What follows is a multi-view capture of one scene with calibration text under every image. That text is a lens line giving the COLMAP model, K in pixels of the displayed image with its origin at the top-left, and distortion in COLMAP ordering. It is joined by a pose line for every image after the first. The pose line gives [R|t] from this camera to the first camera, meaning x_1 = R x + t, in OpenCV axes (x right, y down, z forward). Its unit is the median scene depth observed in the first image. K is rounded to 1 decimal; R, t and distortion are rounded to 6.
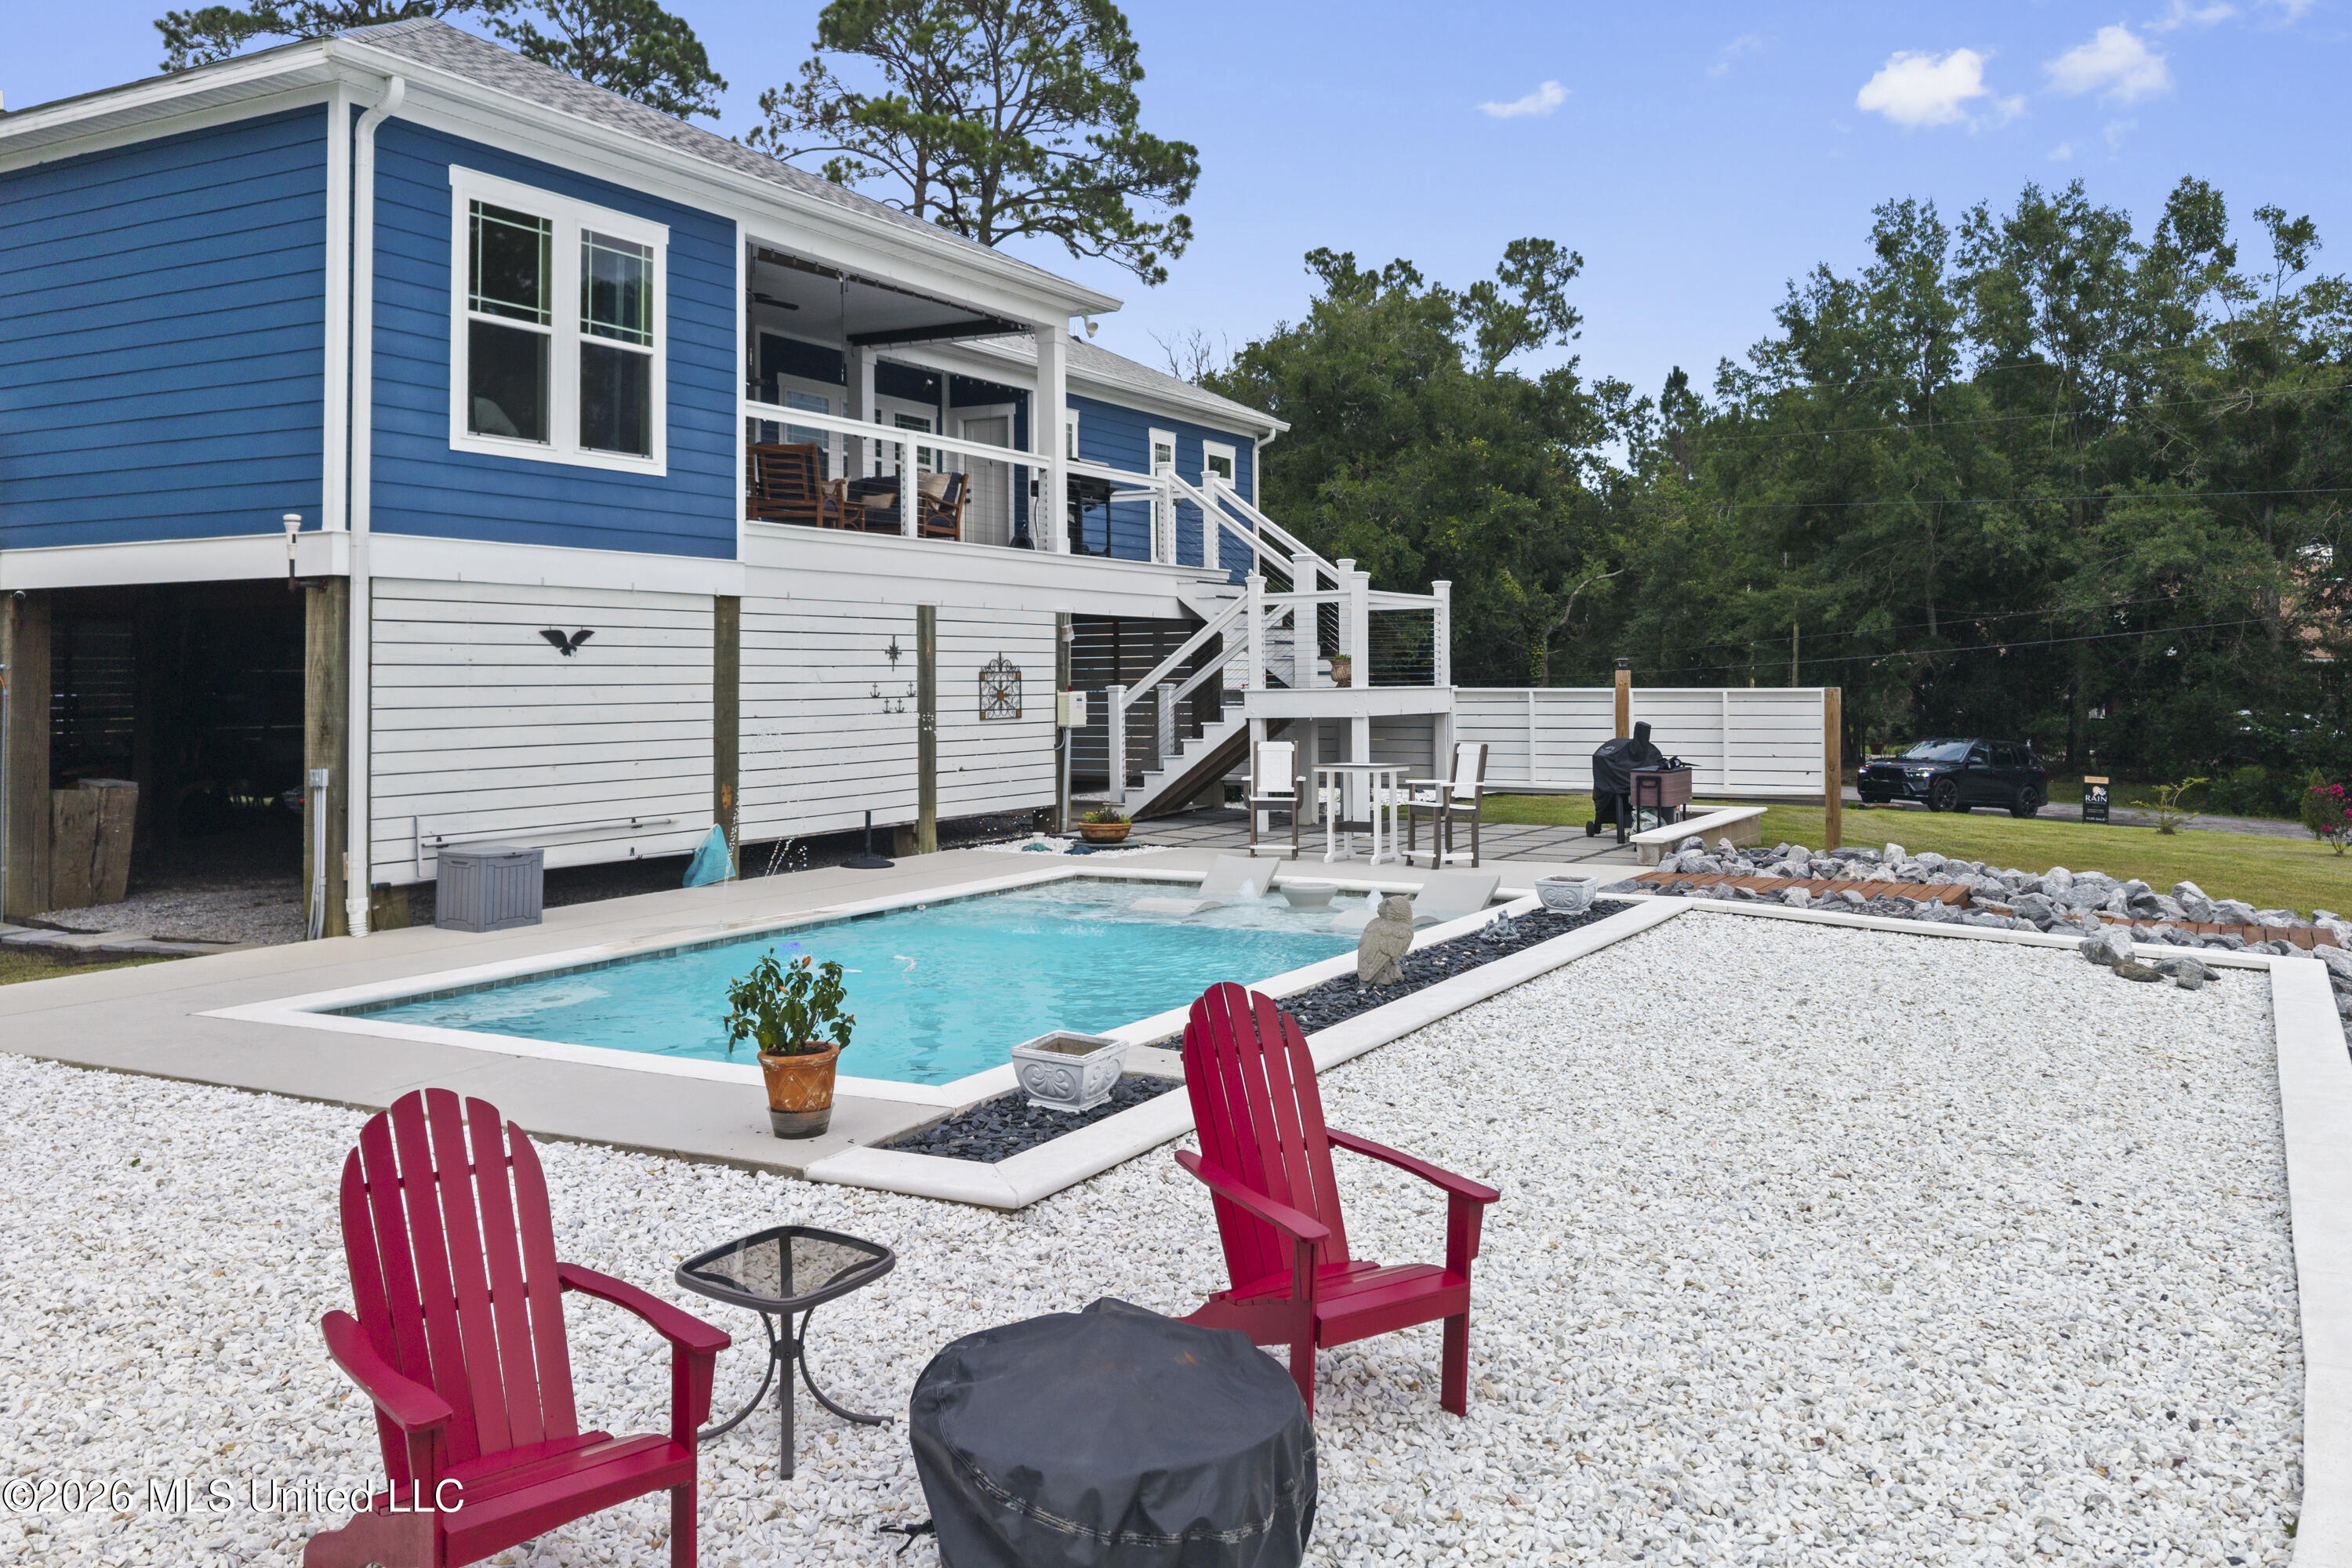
lens RADIAL K [[1935.1, 0, 1184.2], [0, 1935.1, 631.0], [0, 0, 1]] dist [0.016154, 0.005419]
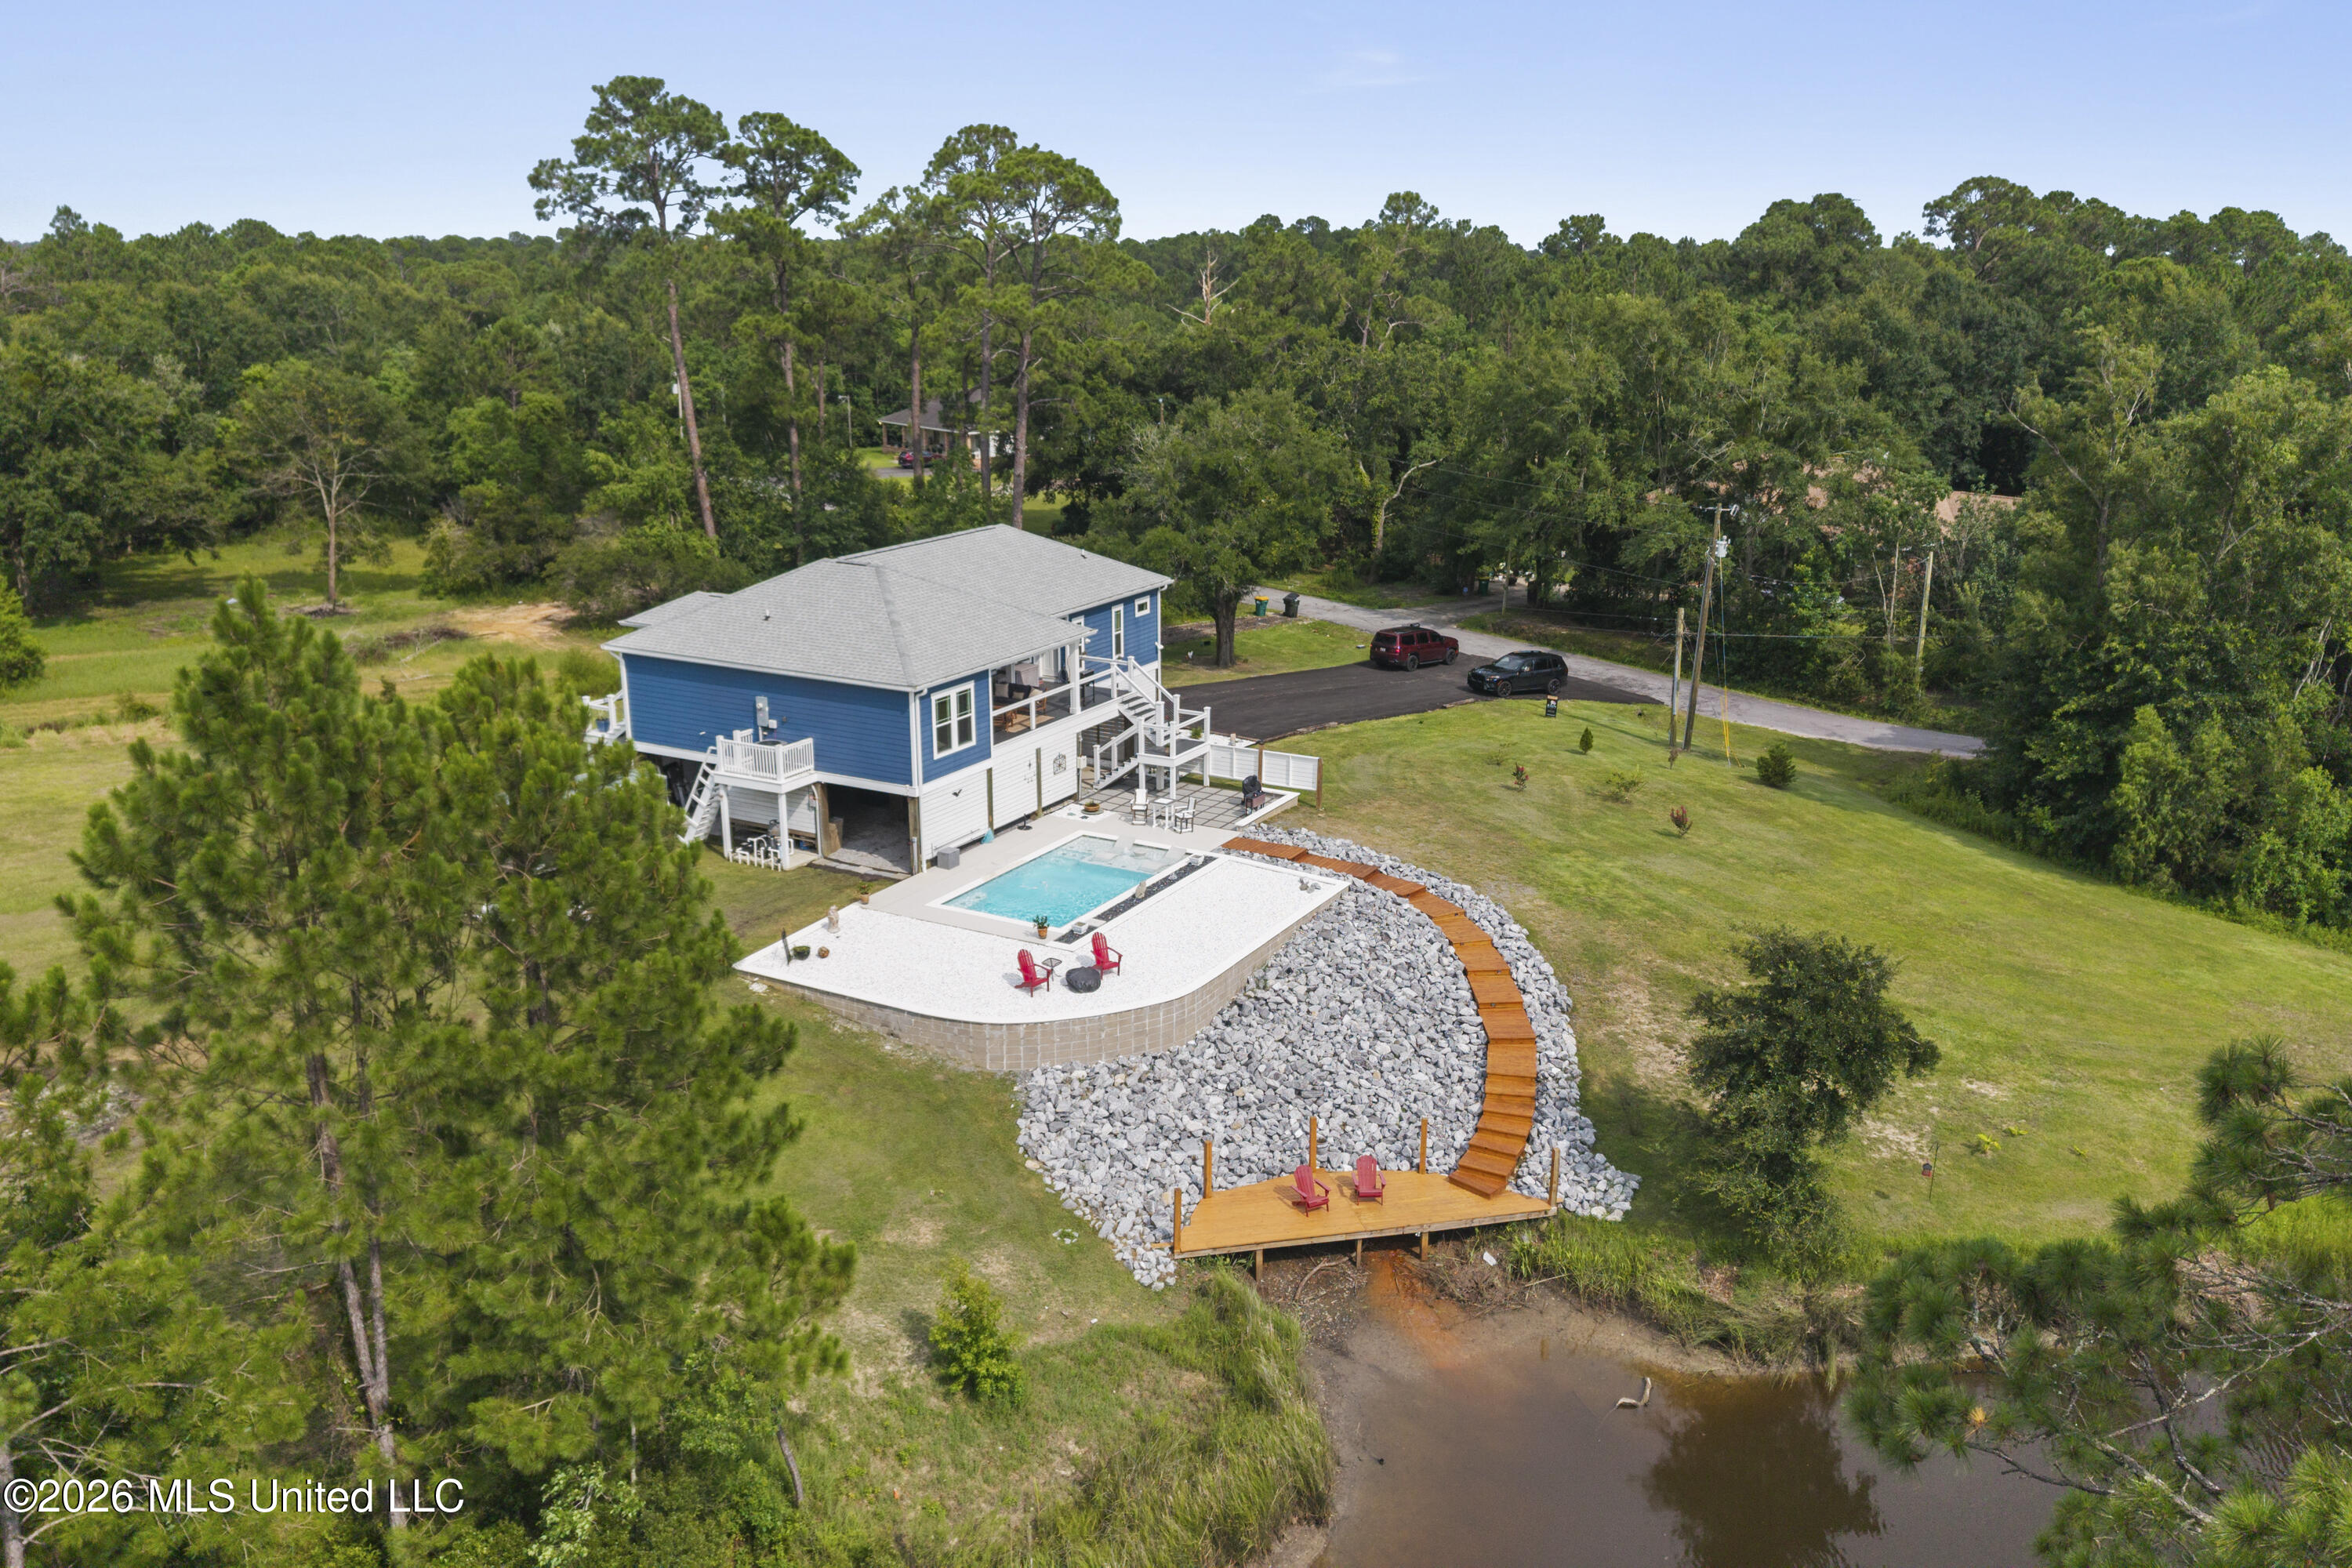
lens RADIAL K [[1868.2, 0, 1176.0], [0, 1868.2, 784.0], [0, 0, 1]] dist [0.155299, -0.412069]
pose [[0.999916, 0.009419, -0.008918, 0.138518], [-0.006408, 0.956474, 0.291746, -0.920735], [0.011278, -0.291664, 0.956454, -2.169489]]
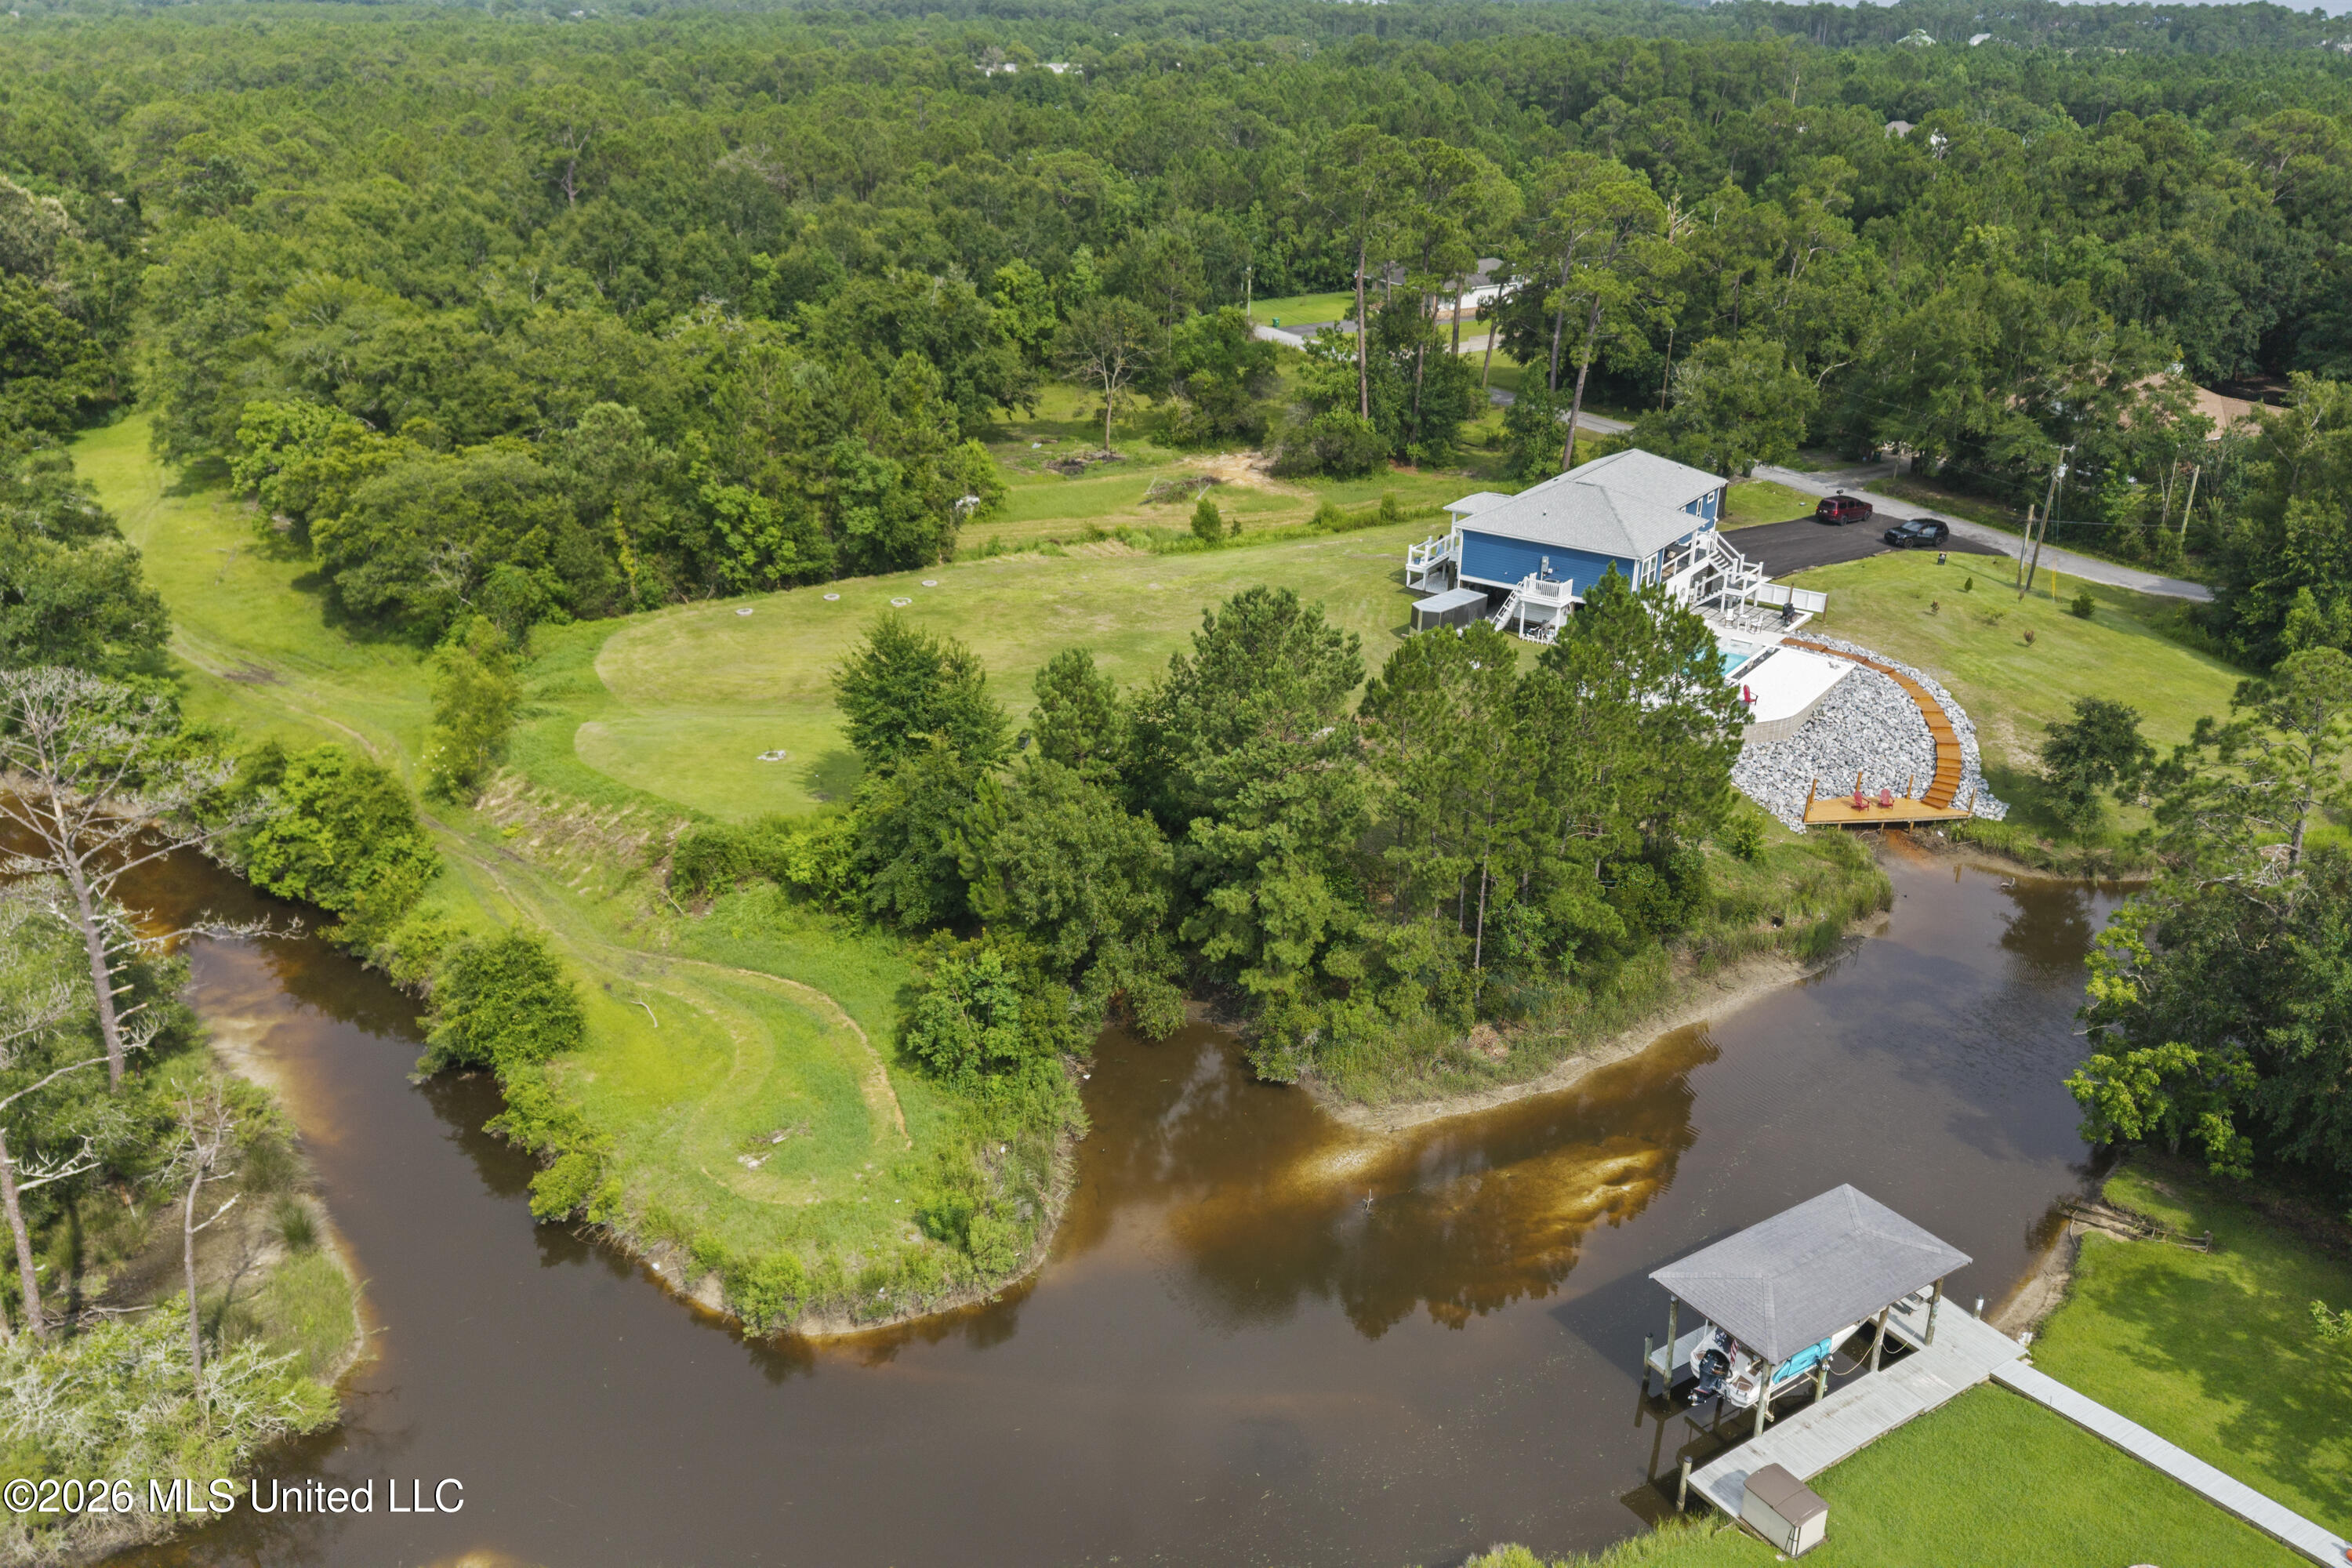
lens RADIAL K [[1876.6, 0, 1170.7], [0, 1876.6, 793.2], [0, 0, 1]] dist [0.049691, -0.061359]
pose [[0.990396, 0.064288, -0.122402, -0.987385], [-0.006702, 0.906602, 0.421933, -2.016140], [0.138095, -0.417061, 0.898326, -5.127773]]
